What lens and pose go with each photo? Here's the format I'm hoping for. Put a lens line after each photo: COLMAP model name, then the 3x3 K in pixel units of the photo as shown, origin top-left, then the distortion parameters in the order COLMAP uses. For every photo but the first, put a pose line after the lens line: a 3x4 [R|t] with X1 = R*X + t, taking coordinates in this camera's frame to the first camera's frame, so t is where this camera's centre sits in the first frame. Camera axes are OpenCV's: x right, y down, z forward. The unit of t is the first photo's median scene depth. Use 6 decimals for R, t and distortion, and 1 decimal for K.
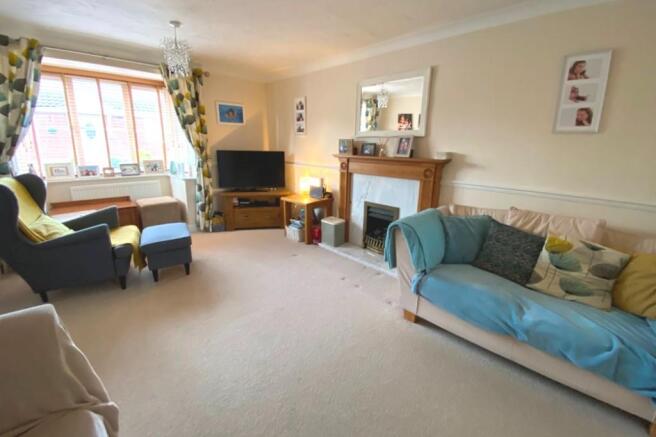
lens RADIAL K [[270.1, 0, 327.1], [0, 270.1, 206.5], [0, 0, 1]] dist [0.024324, -0.028678]
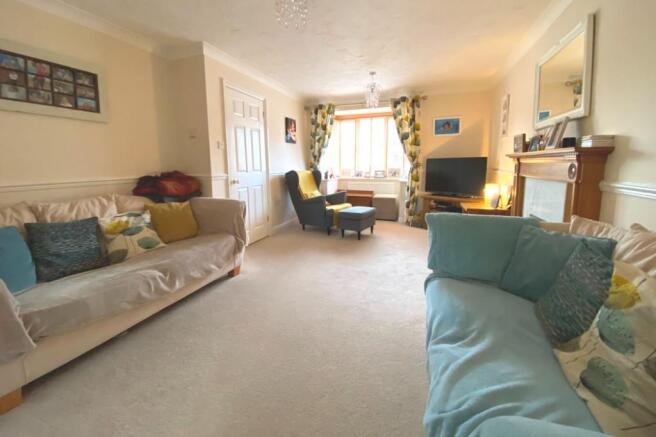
lens RADIAL K [[270.1, 0, 327.1], [0, 270.1, 206.5], [0, 0, 1]] dist [0.024324, -0.028678]
pose [[0.394371, 0.112801, -0.912002, 0.575192], [-0.192848, 0.980497, 0.037881, 0.039829], [0.898488, 0.160938, 0.408433, 0.172087]]
